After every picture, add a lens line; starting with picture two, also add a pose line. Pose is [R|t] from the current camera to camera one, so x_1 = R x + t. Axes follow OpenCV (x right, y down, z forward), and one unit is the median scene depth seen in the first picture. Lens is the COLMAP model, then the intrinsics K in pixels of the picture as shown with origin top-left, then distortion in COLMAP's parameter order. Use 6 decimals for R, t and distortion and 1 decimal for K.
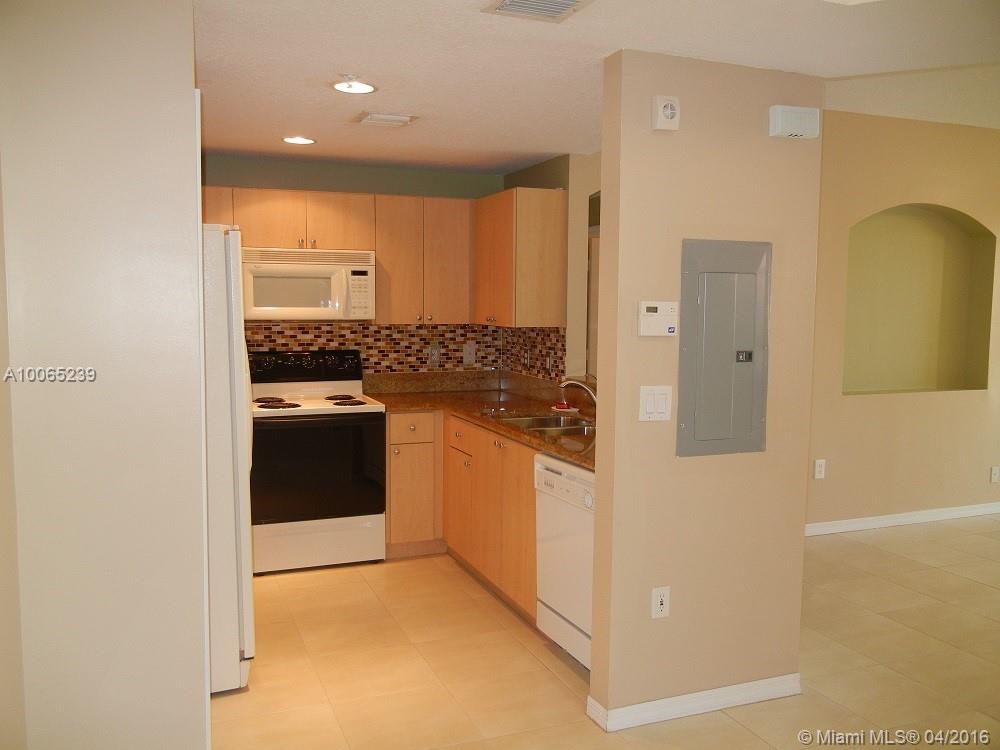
lens RADIAL K [[850.1, 0, 500.0], [0, 850.1, 375.0], [0, 0, 1]] dist [-0.007832, 0.002496]
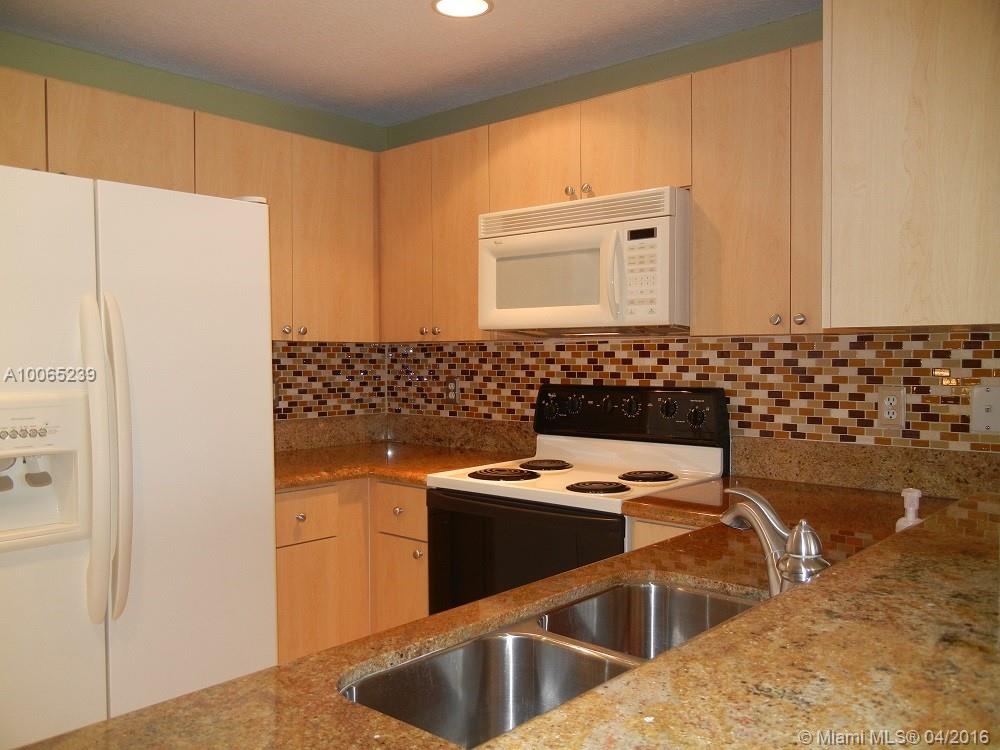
lens RADIAL K [[850.1, 0, 500.0], [0, 850.1, 375.0], [0, 0, 1]] dist [-0.007832, 0.002496]
pose [[0.437783, 0.015184, -0.898952, 0.237700], [-0.070300, 0.997374, -0.017389, -0.019438], [0.896328, 0.070809, 0.437701, 0.657283]]
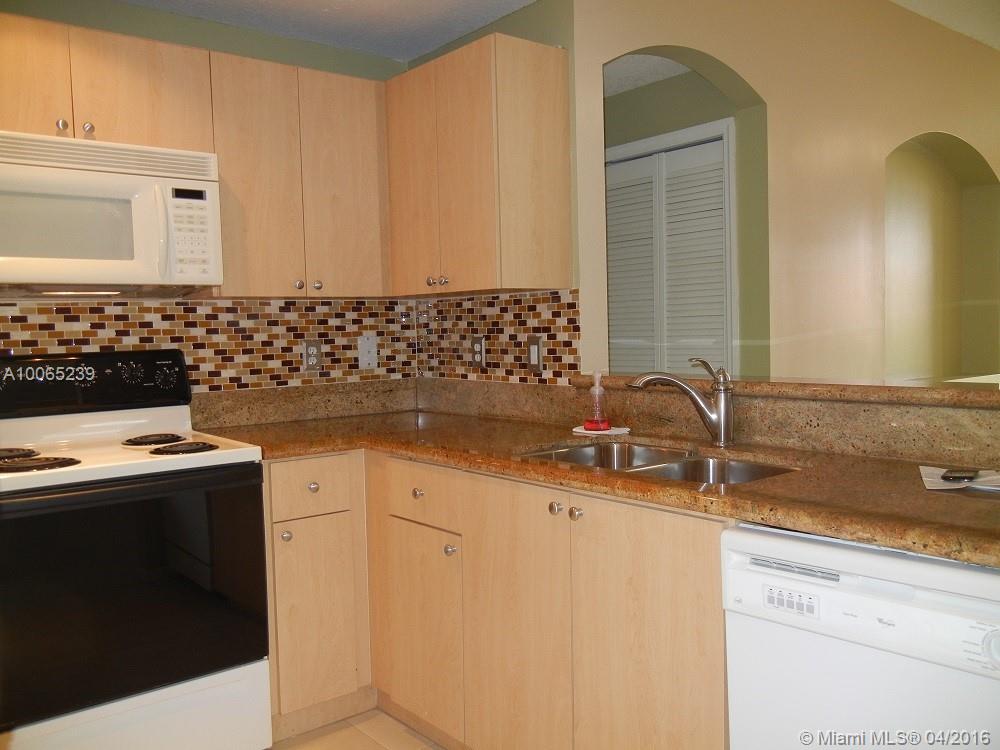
lens RADIAL K [[850.1, 0, 500.0], [0, 850.1, 375.0], [0, 0, 1]] dist [-0.007832, 0.002496]
pose [[0.955142, -0.048383, 0.292170, -0.131085], [0.058441, 0.997958, -0.025793, 0.012647], [-0.290325, 0.041711, 0.956019, 0.426313]]
